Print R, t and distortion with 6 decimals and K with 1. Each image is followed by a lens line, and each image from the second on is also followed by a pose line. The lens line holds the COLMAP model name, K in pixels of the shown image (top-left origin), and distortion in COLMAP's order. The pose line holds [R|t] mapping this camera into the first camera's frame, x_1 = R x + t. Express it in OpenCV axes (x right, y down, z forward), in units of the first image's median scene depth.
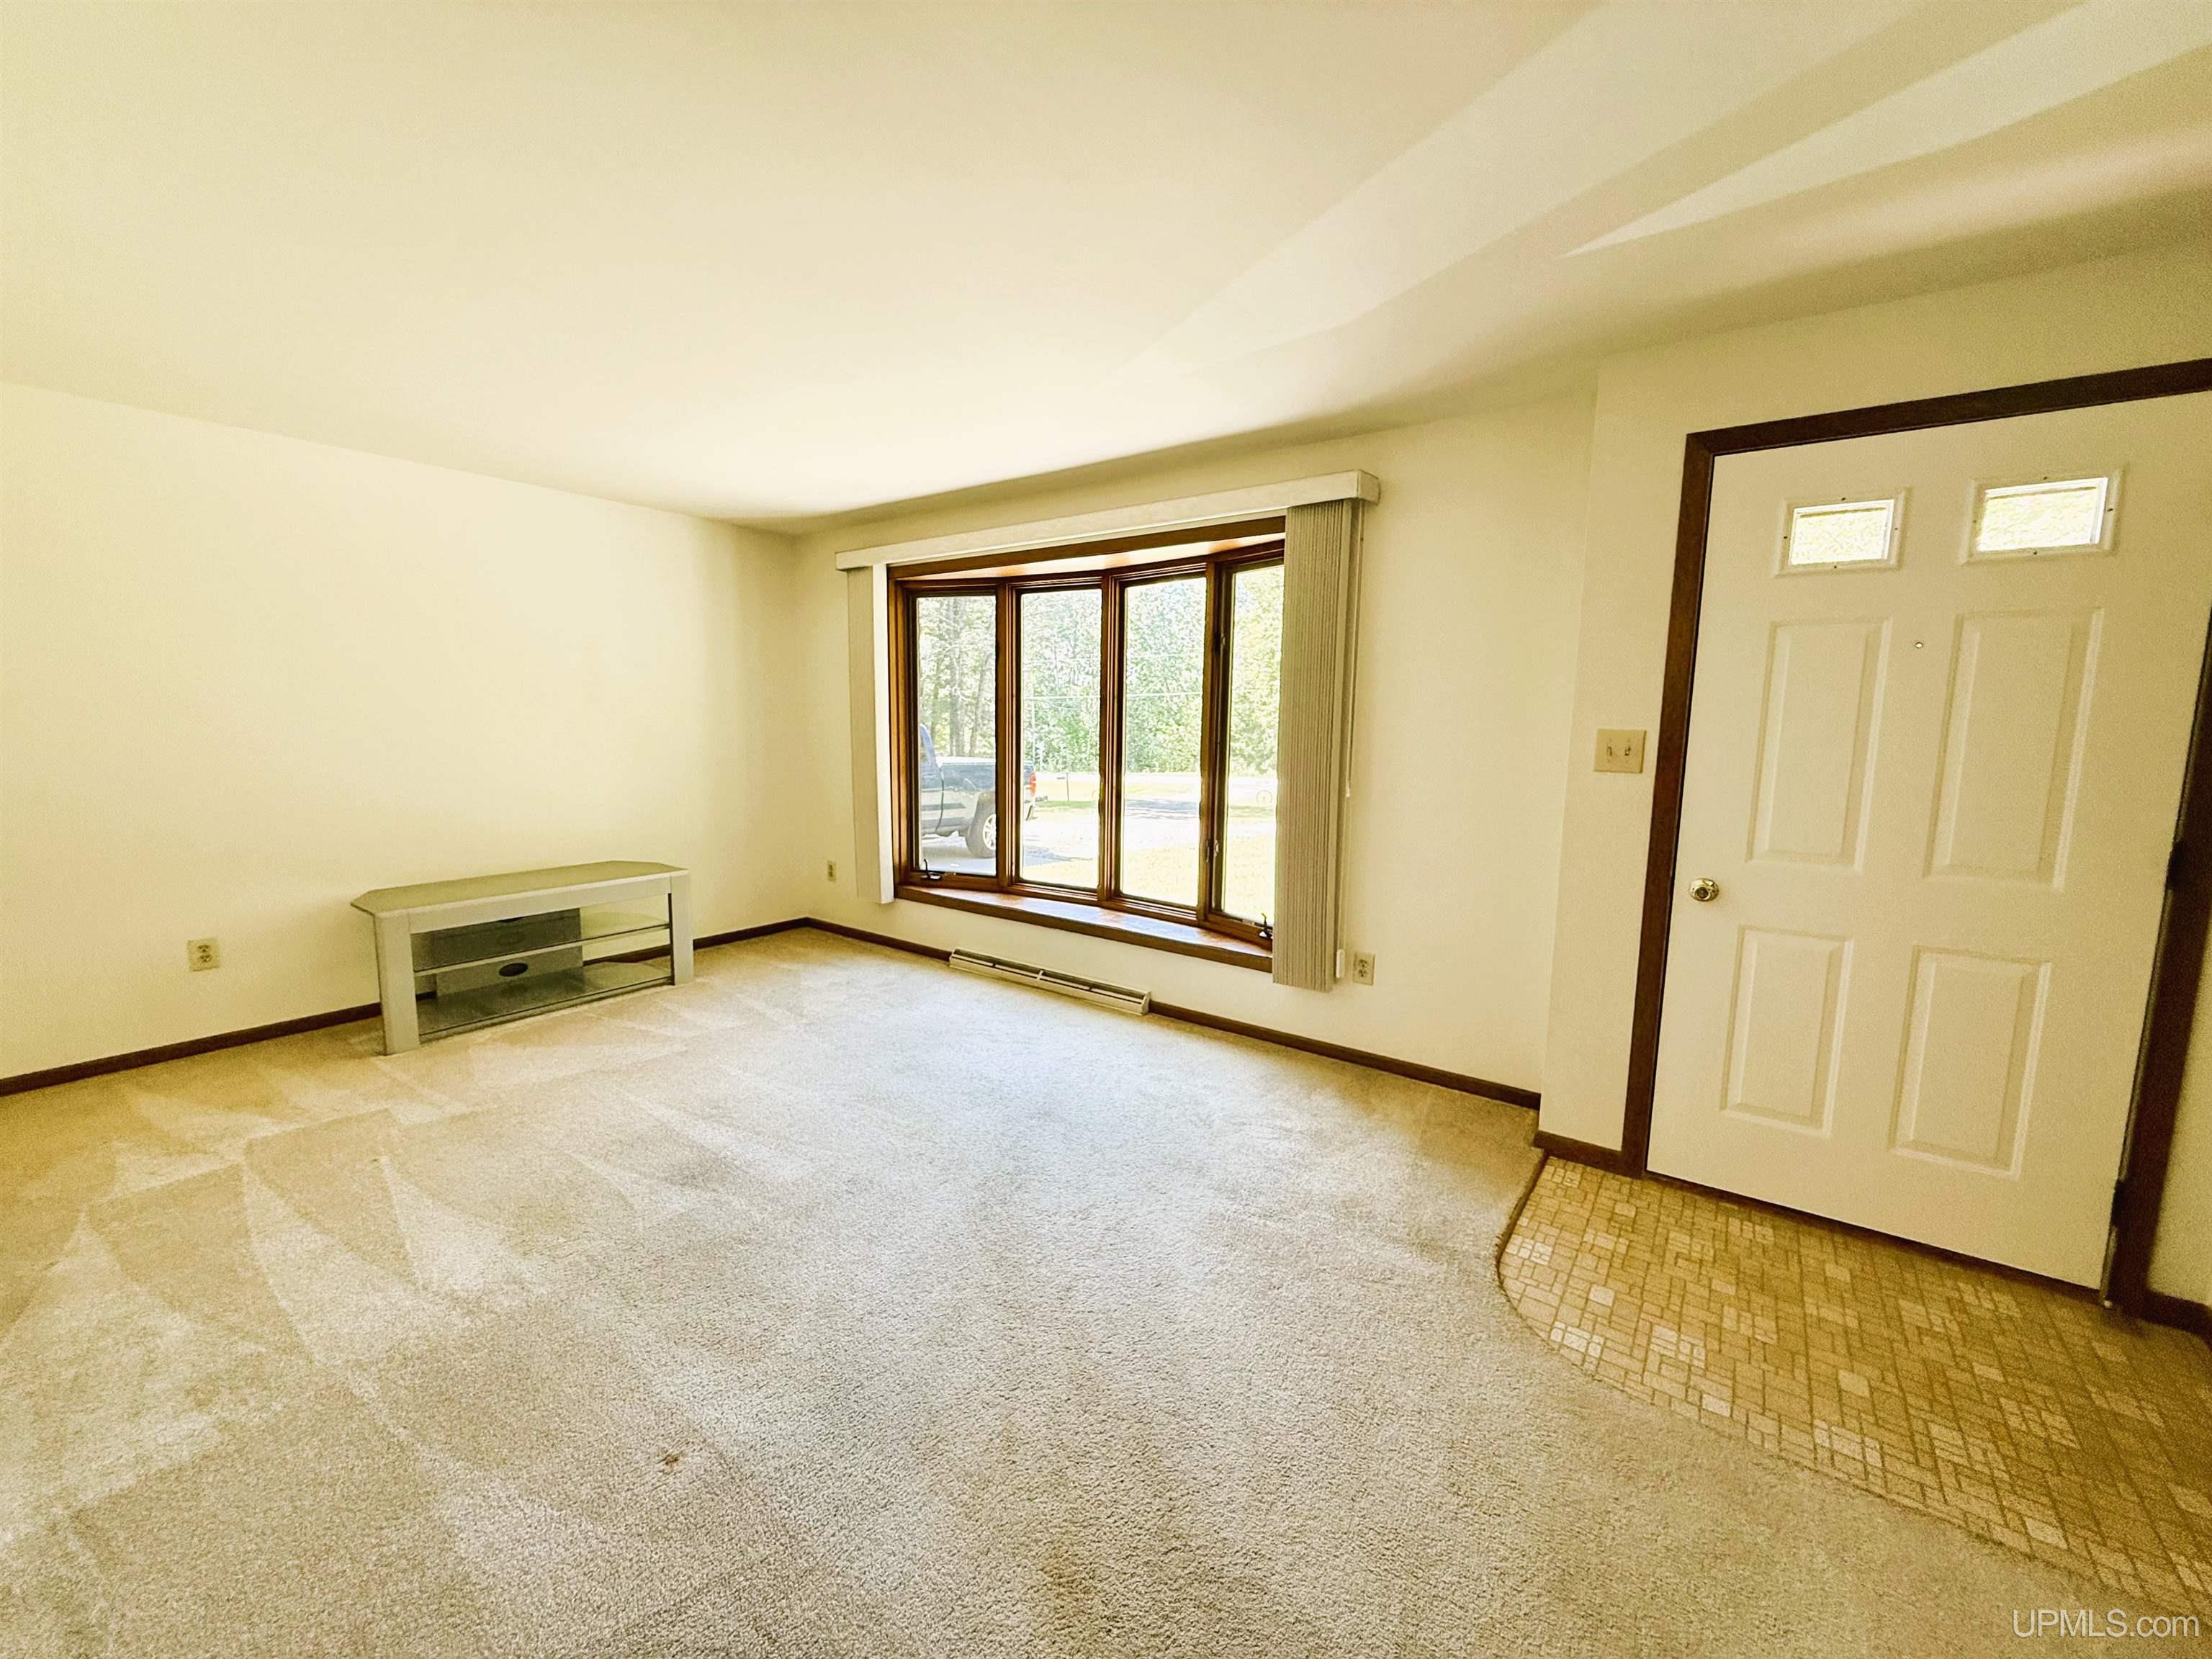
lens RADIAL K [[885.8, 0, 1106.0], [0, 885.8, 829.5], [0, 0, 1]] dist [0.001953, 0.000097]
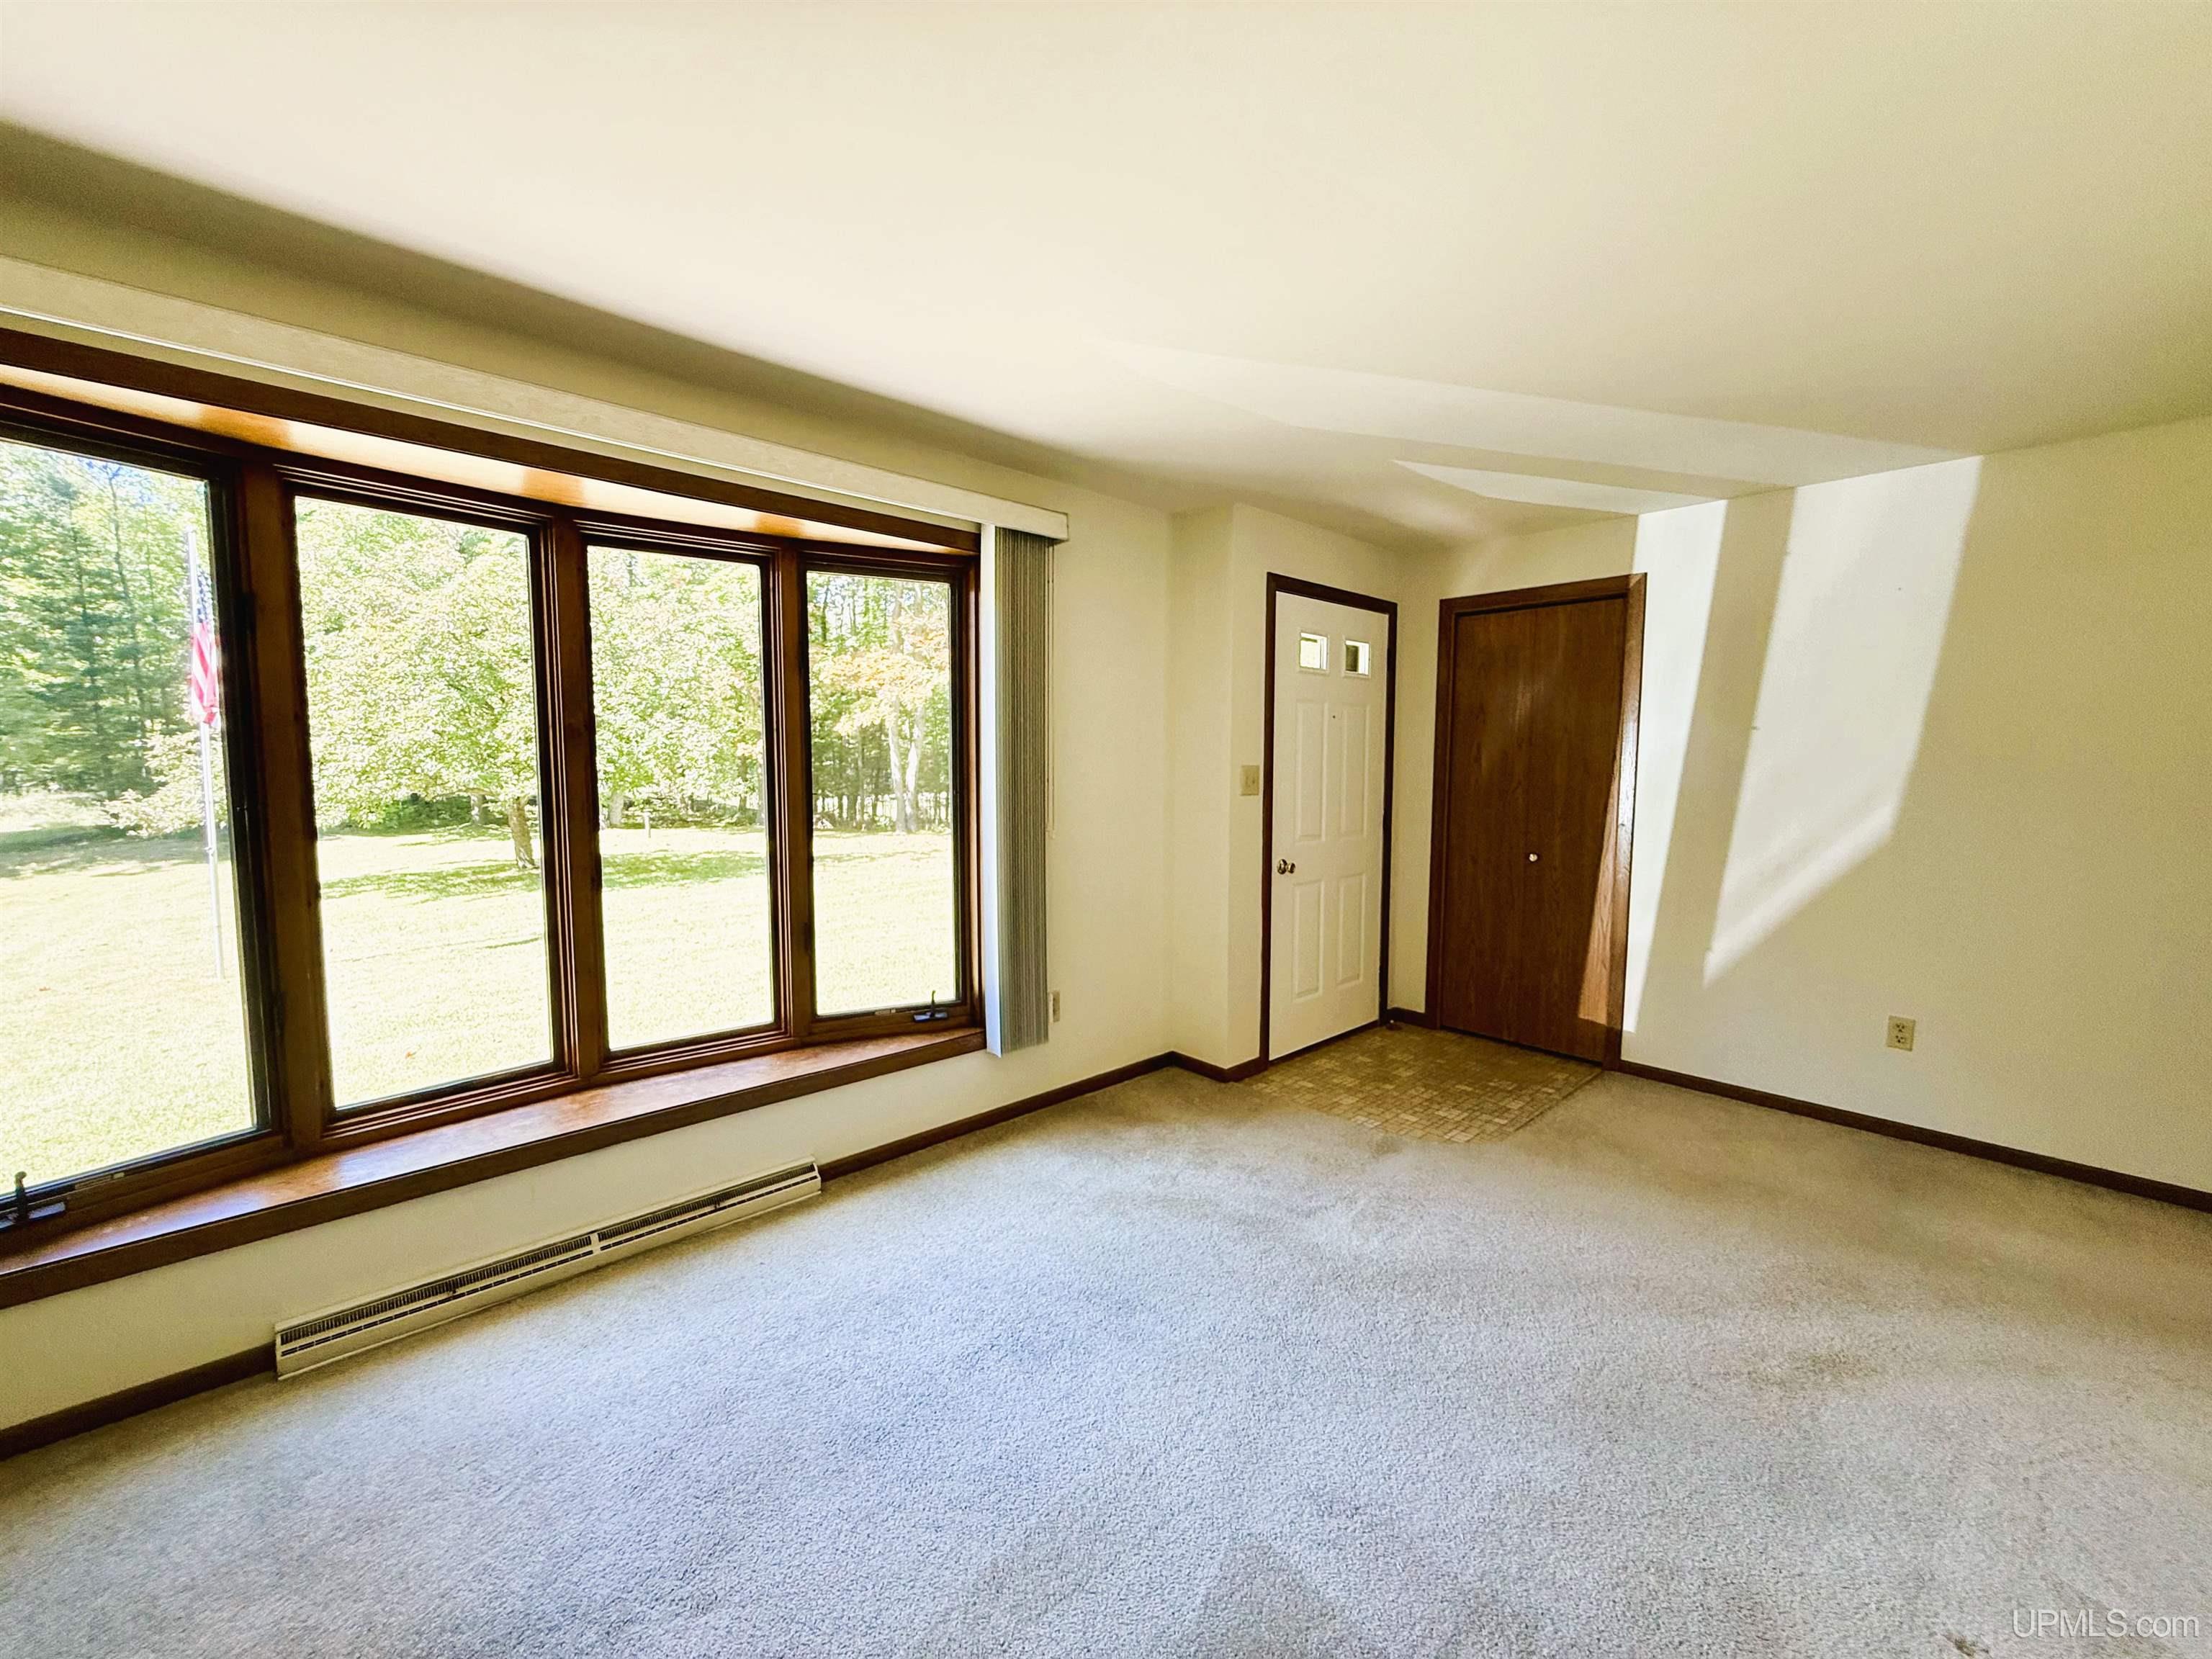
lens RADIAL K [[885.8, 0, 1106.0], [0, 885.8, 829.5], [0, 0, 1]] dist [0.001953, 0.000097]
pose [[0.190001, -0.093047, 0.977365, -0.725359], [0.124135, 0.989786, 0.070097, -0.116067], [-0.973904, 0.108007, 0.199611, 0.793111]]
